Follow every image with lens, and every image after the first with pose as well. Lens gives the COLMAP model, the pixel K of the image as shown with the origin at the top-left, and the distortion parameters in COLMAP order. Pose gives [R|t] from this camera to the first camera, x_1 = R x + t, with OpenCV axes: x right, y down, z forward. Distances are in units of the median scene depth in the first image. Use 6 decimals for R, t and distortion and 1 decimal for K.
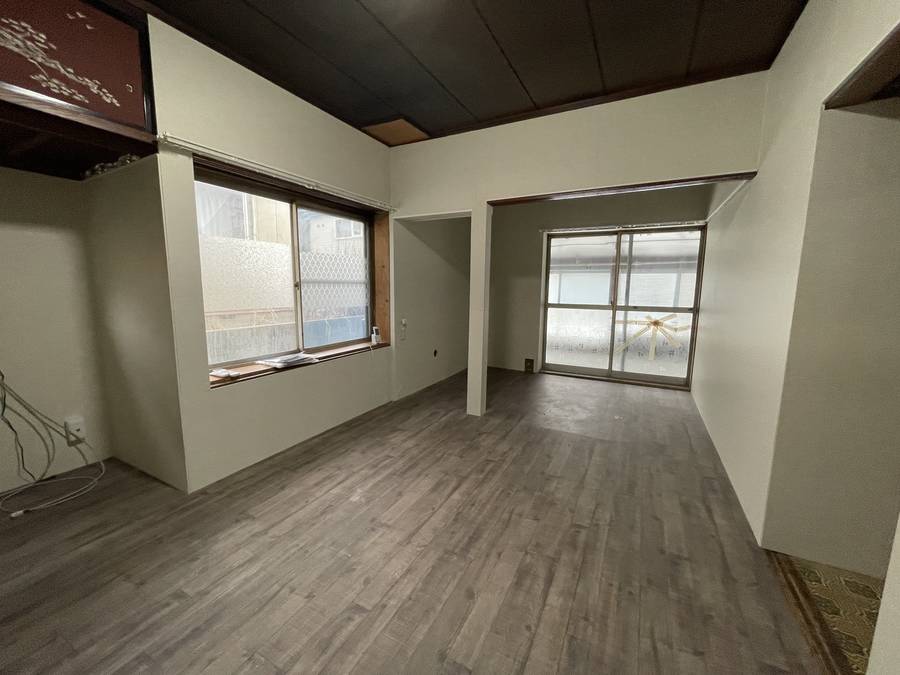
lens RADIAL K [[362.3, 0, 449.7], [0, 362.3, 335.6], [0, 0, 1]] dist [-0.000532, -0.000060]
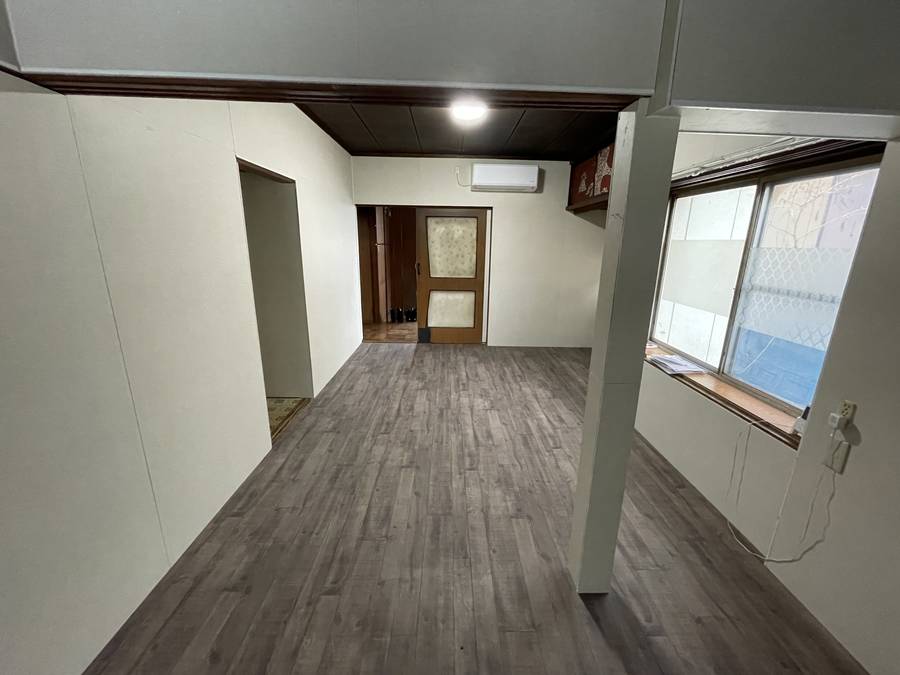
lens RADIAL K [[362.3, 0, 452.9], [0, 362.3, 334.6], [0, 0, 1]] dist [-0.000532, -0.000060]
pose [[-0.877122, 0.091851, -0.471402, 0.548180], [-0.095418, 0.928647, 0.358483, -0.308697], [0.470693, 0.359414, -0.805773, 1.543473]]
